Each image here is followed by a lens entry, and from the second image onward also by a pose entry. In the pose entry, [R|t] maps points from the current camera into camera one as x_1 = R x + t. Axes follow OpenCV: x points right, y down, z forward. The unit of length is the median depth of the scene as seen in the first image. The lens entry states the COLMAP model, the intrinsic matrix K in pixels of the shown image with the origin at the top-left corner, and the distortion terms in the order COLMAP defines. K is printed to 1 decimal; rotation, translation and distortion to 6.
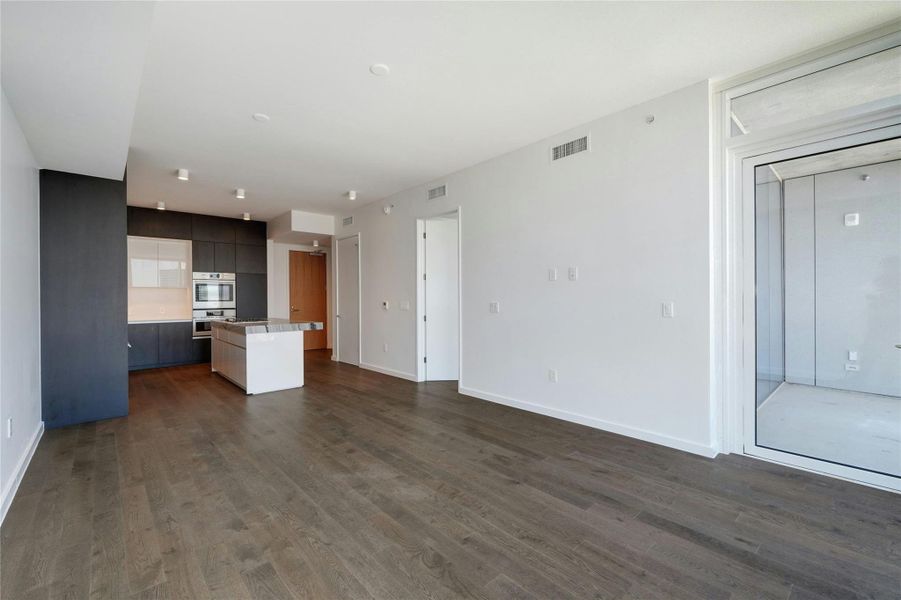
lens RADIAL K [[381.2, 0, 447.6], [0, 381.2, 299.0], [0, 0, 1]] dist [-0.001133, -0.000521]
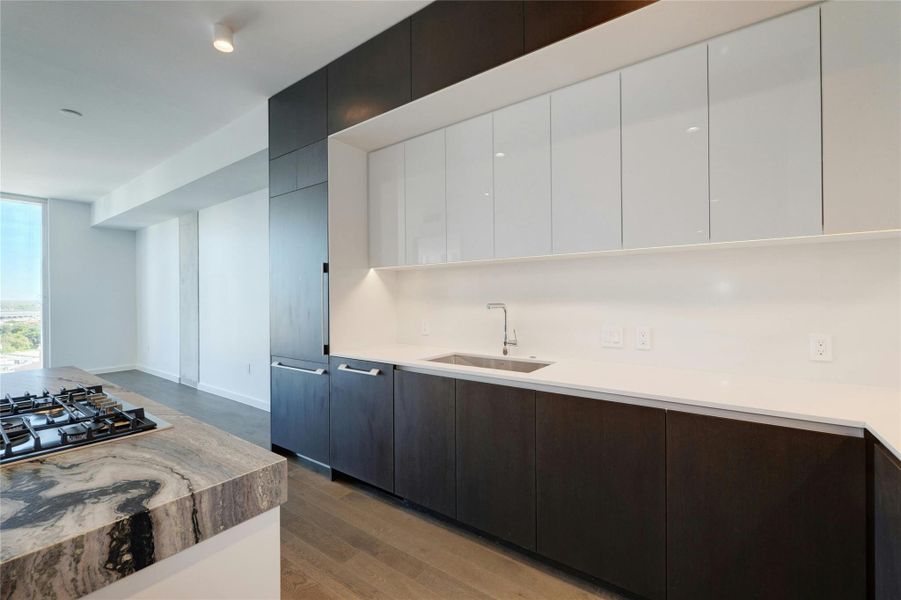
lens RADIAL K [[386.1, 0, 446.6], [0, 386.1, 297.2], [0, 0, 1]] dist [-0.001312, -0.000435]
pose [[-0.980644, 0.014380, -0.195270, -0.764902], [0.014624, 0.999893, 0.000194, -0.000824], [0.195252, -0.002665, -0.980749, 1.341784]]
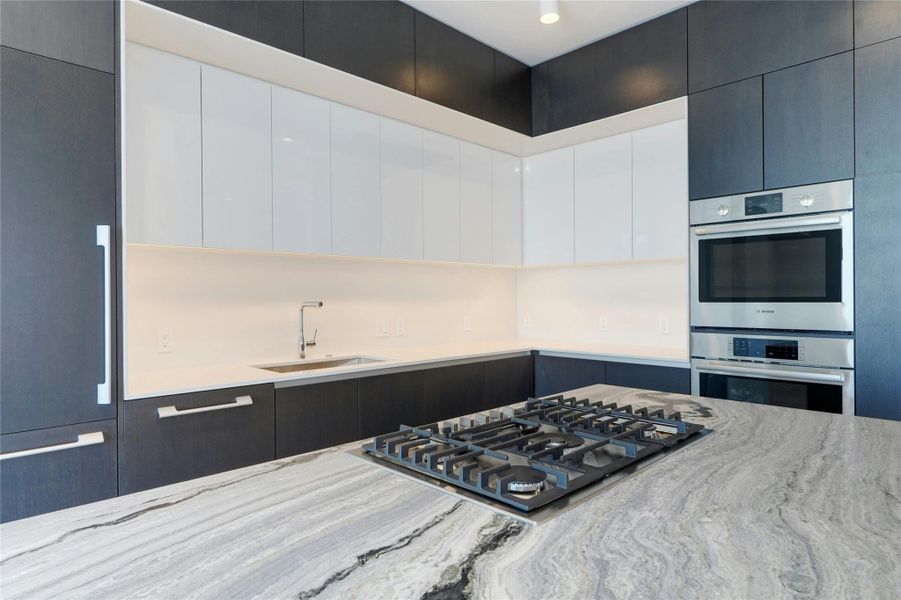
lens RADIAL K [[522.1, 0, 450.5], [0, 522.1, 300.0], [0, 0, 1]] dist [0.002648, -0.000189]
pose [[0.041877, 0.009559, -0.999077, -0.354343], [0.005787, 0.999935, 0.009810, 0.000267], [0.999106, -0.006193, 0.041819, 1.046477]]
